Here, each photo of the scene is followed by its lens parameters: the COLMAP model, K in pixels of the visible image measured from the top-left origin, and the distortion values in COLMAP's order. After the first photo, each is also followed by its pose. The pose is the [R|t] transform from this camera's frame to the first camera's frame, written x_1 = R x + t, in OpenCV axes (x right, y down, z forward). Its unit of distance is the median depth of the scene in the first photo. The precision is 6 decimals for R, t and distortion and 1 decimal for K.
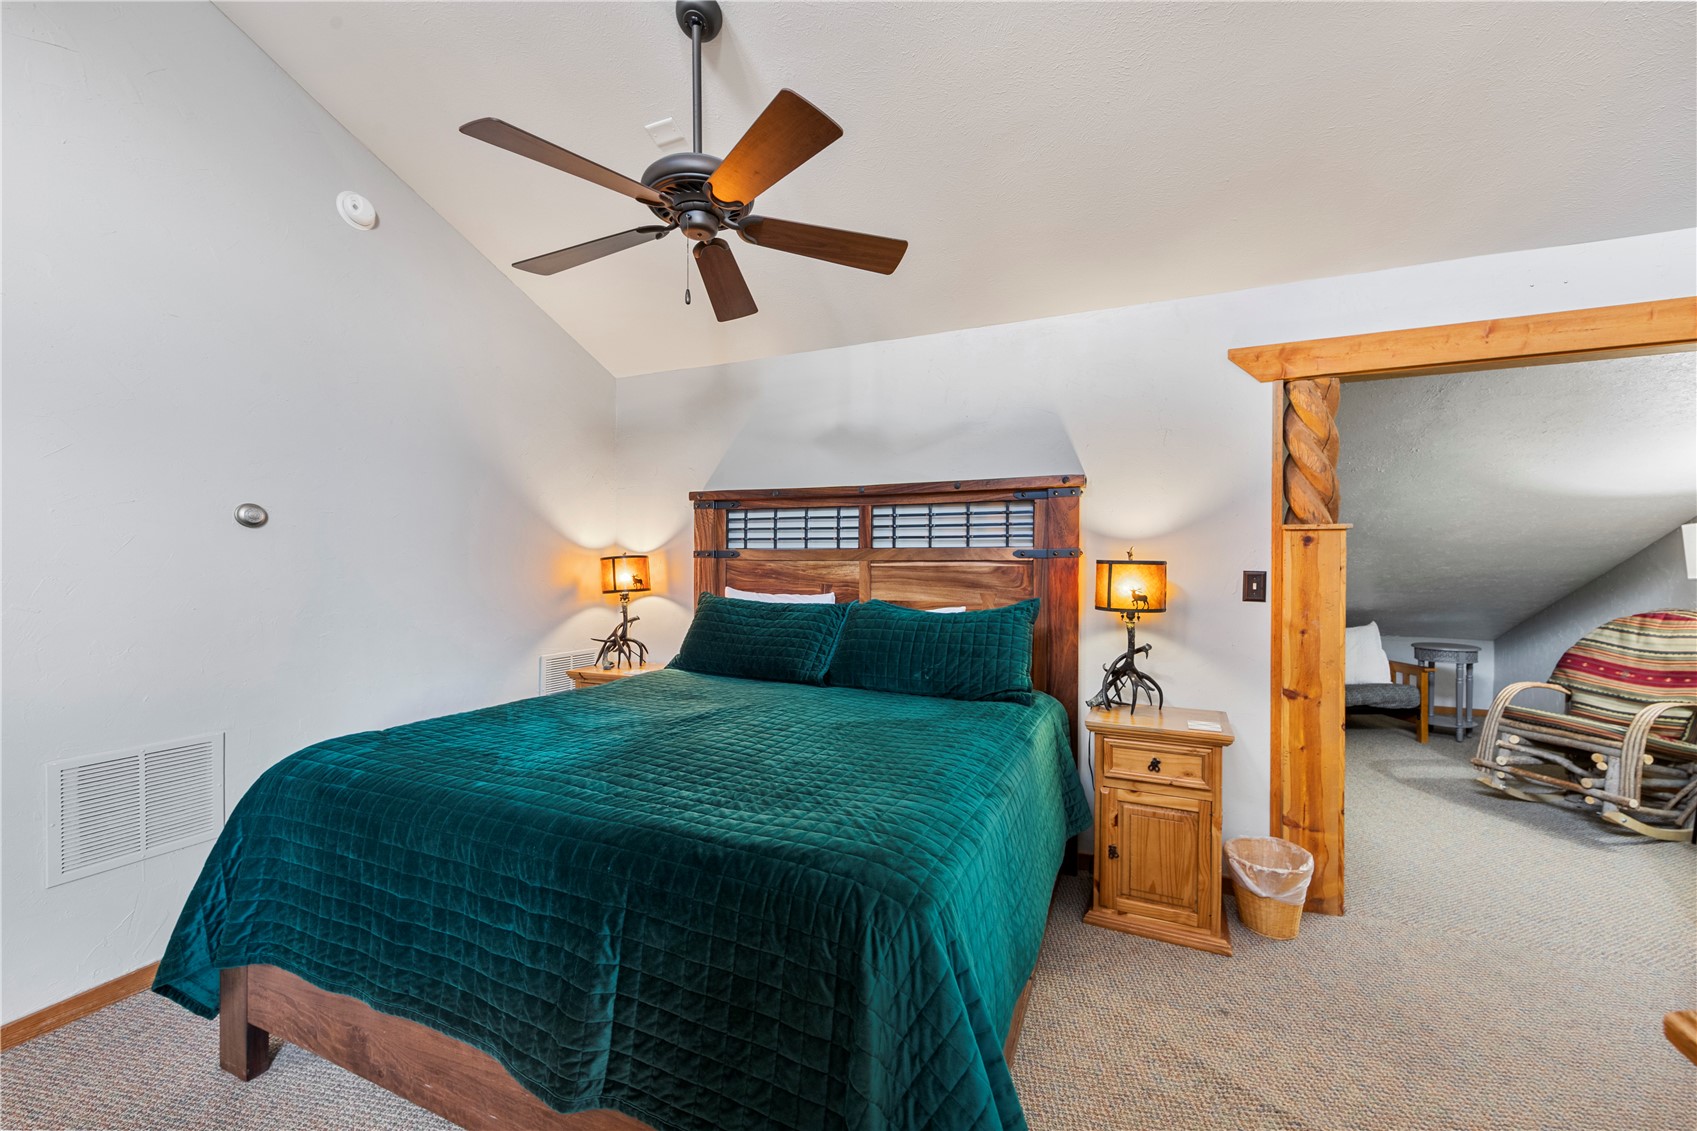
lens RADIAL K [[637.7, 0, 848.5], [0, 637.7, 565.5], [0, 0, 1]] dist [-0.001271, -0.000118]
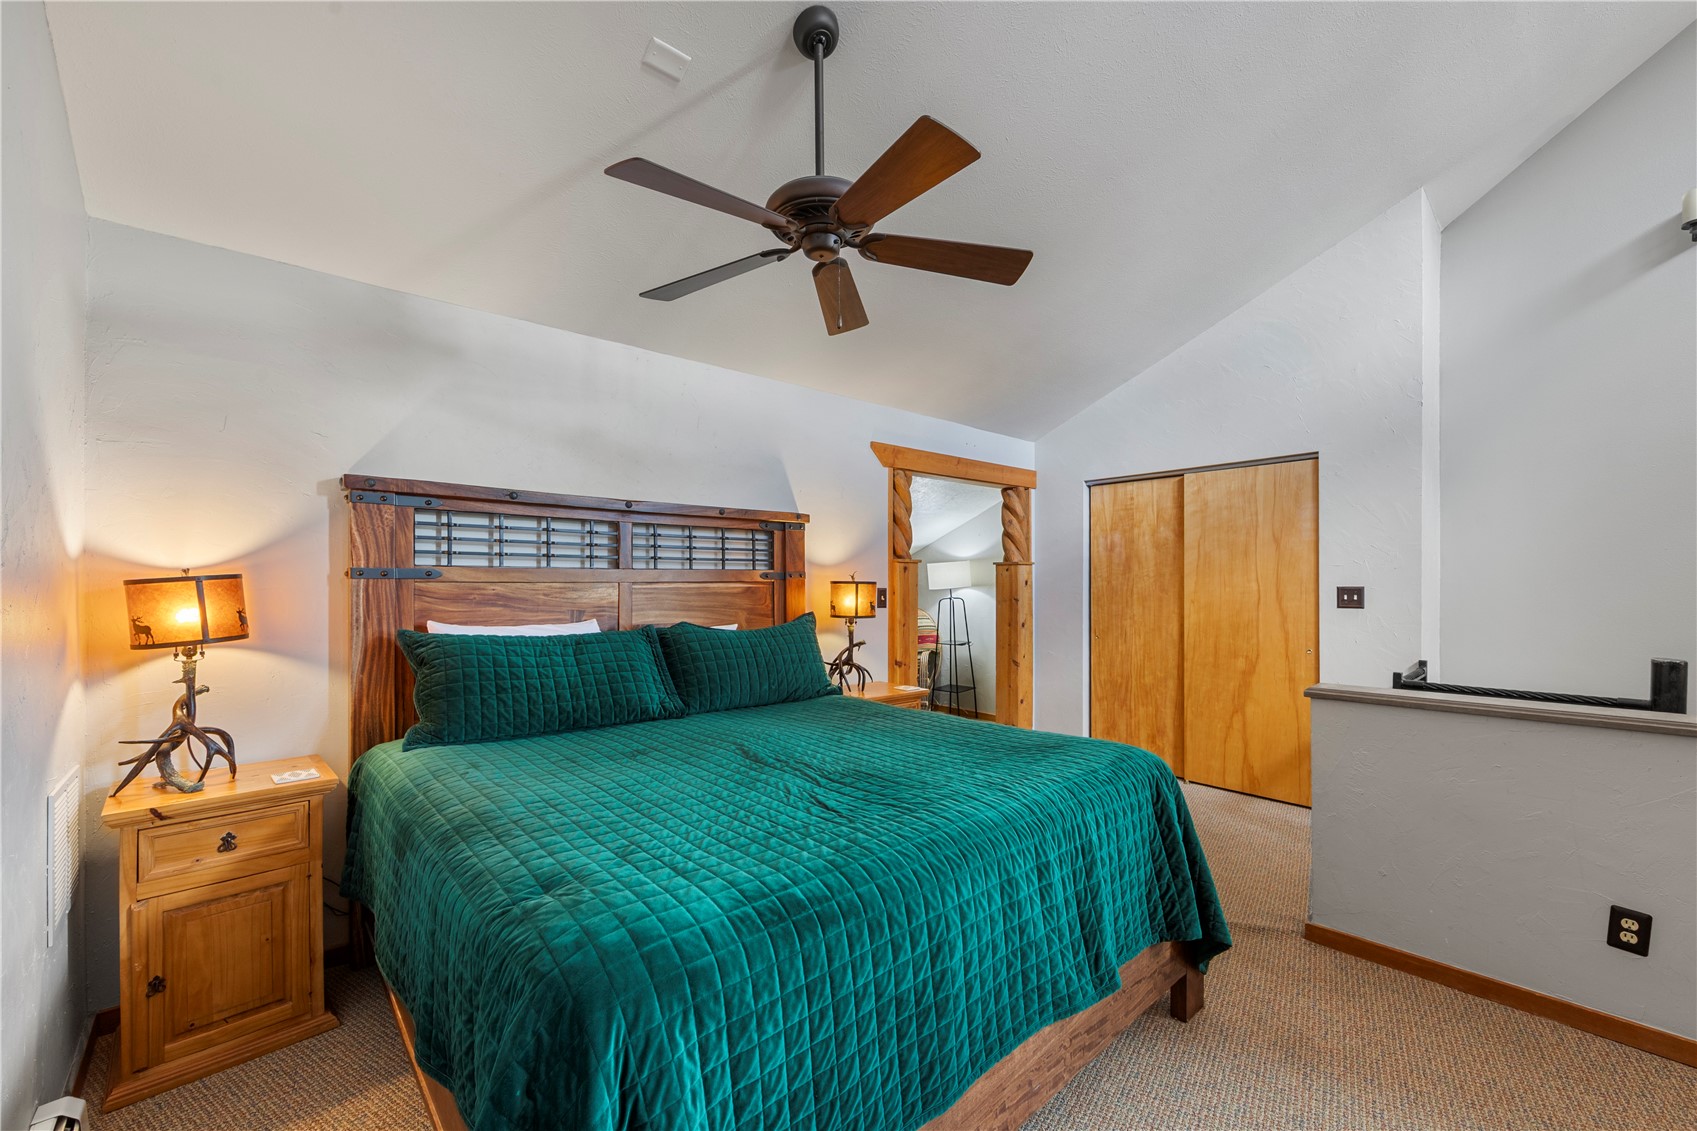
lens RADIAL K [[660.9, 0, 838.4], [0, 660.9, 576.5], [0, 0, 1]] dist [-0.002660, -0.000396]
pose [[0.451544, 0.003282, 0.892243, -0.864915], [0.009062, 0.999925, -0.008264, -0.006717], [-0.892203, 0.011817, 0.451481, 0.381481]]
